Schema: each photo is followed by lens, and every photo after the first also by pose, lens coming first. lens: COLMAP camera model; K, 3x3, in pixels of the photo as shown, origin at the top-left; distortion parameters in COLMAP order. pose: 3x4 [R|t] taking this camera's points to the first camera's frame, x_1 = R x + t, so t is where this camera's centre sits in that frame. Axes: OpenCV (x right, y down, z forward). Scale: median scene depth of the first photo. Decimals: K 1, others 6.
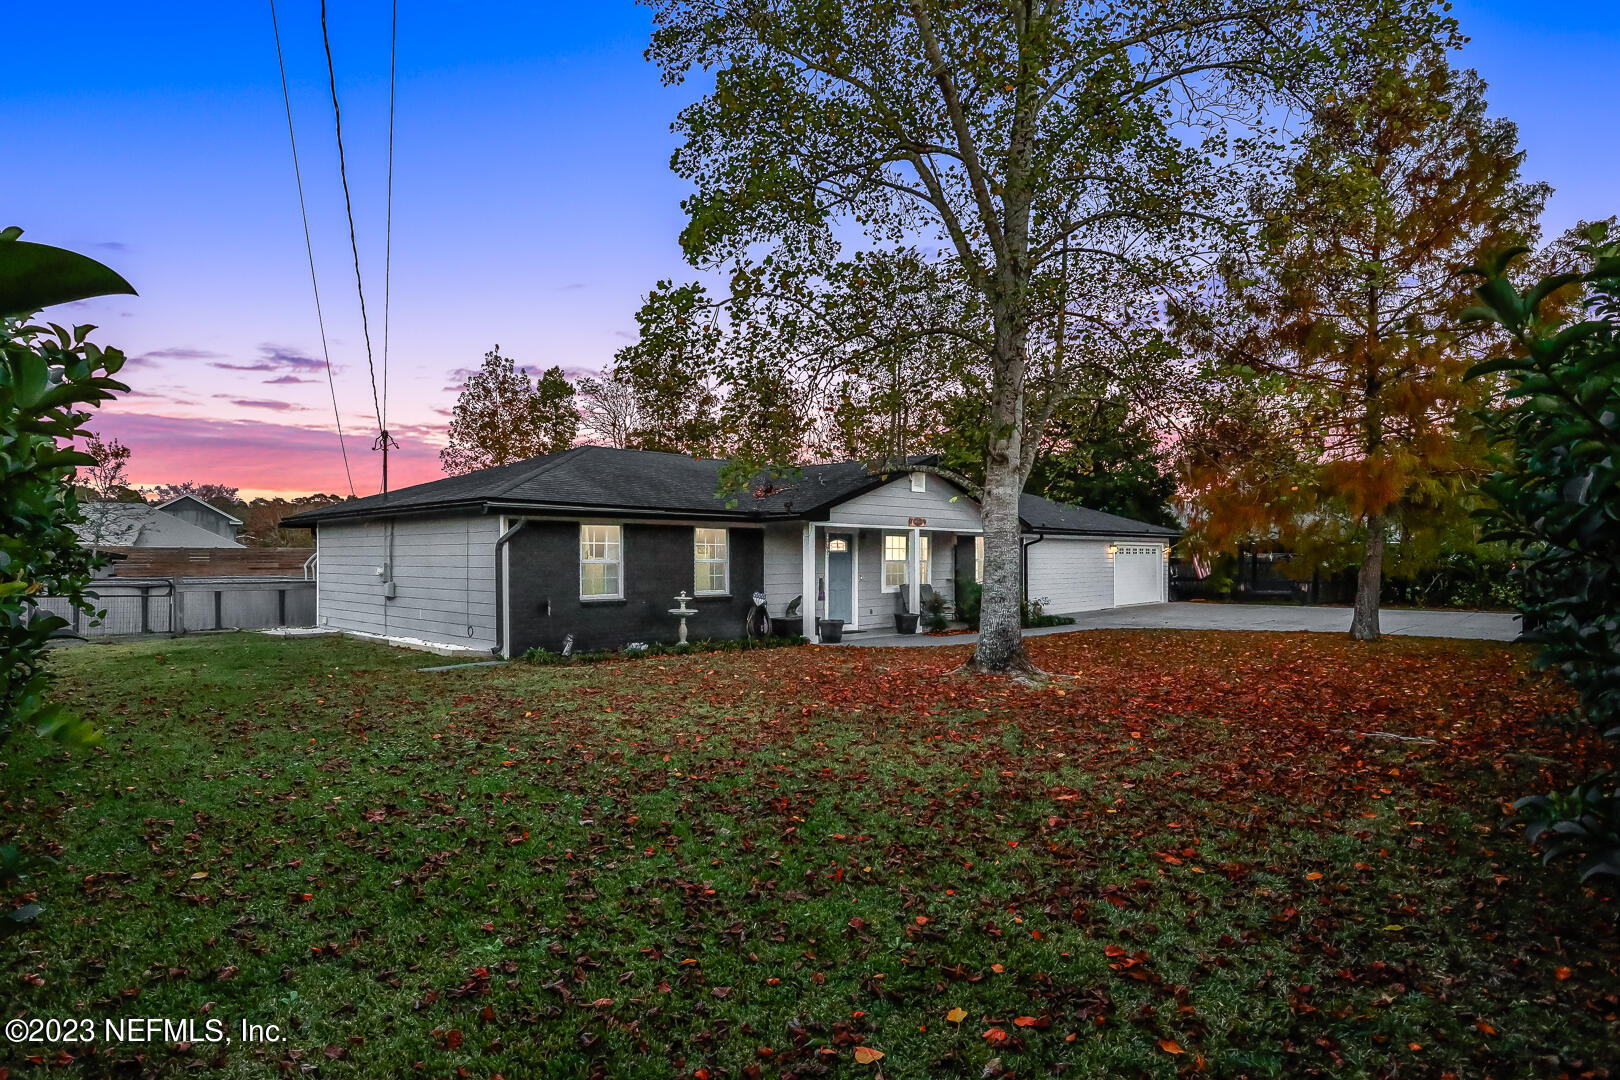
lens RADIAL K [[850.7, 0, 808.7], [0, 850.7, 548.4], [0, 0, 1]] dist [-0.017931, 0.008300]
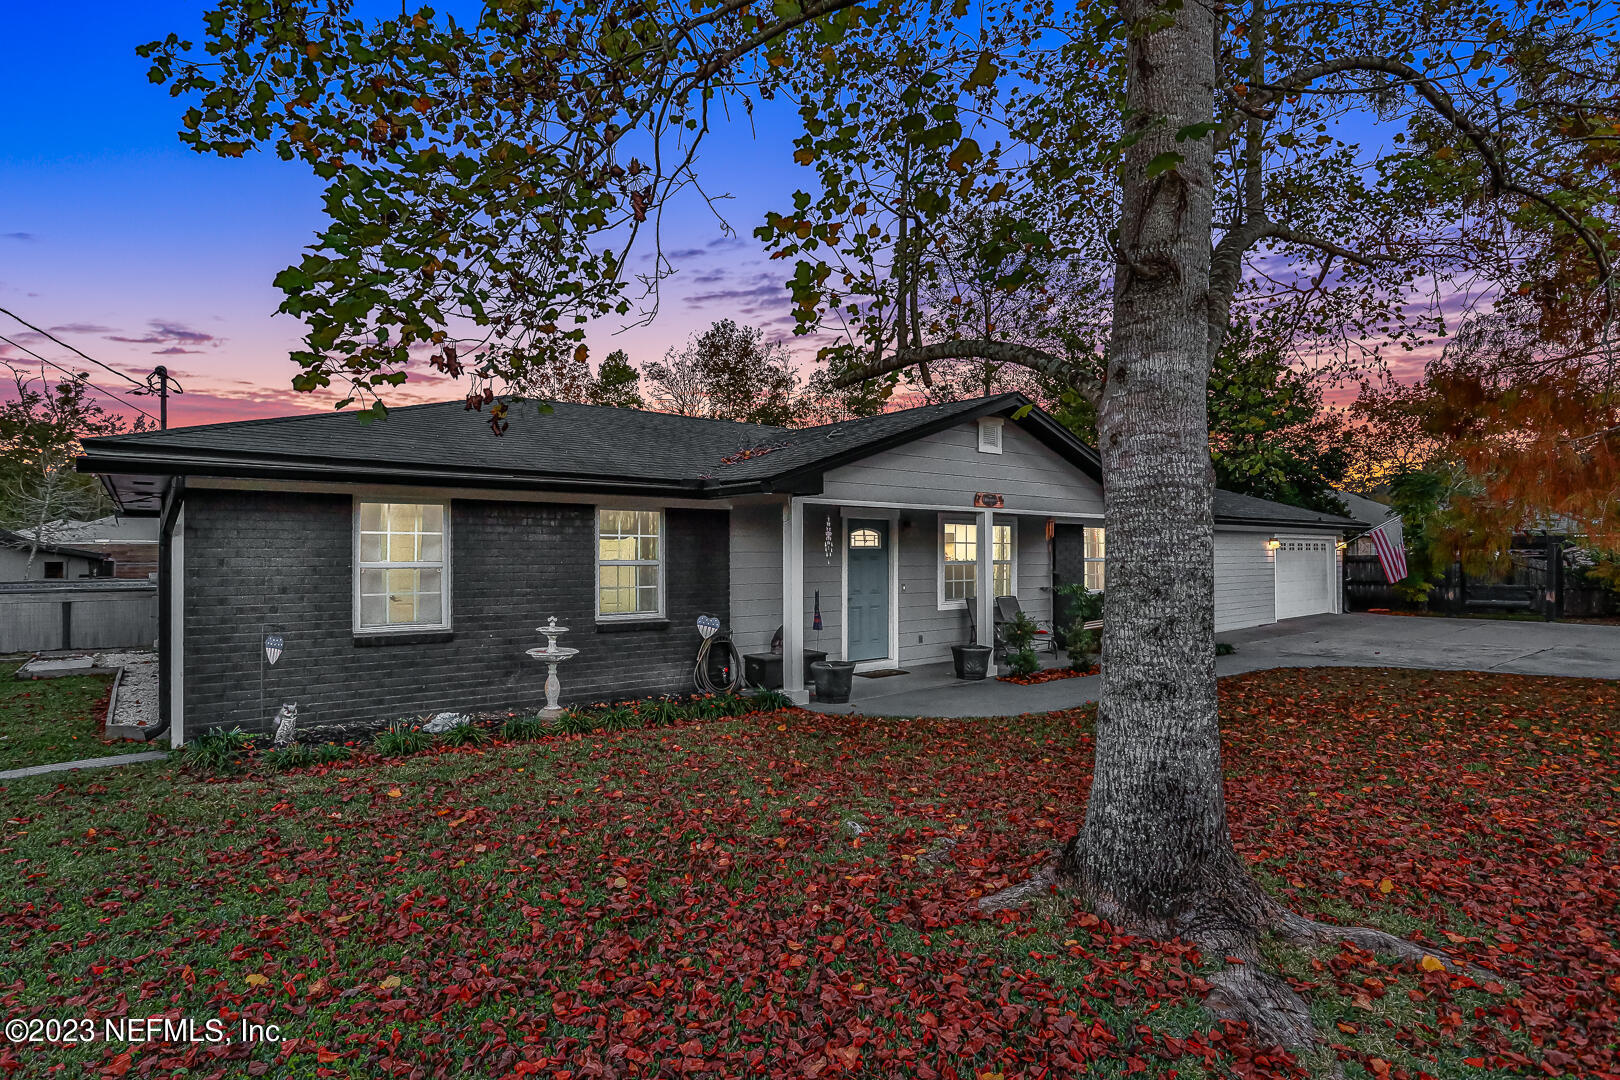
lens RADIAL K [[850.7, 0, 812.0], [0, 850.7, 539.9], [0, 0, 1]] dist [-0.017931, 0.008300]
pose [[0.993160, -0.003161, -0.116715, 0.069801], [0.002418, 0.999976, -0.006505, 0.002157], [0.116733, 0.006179, 0.993144, 0.351989]]
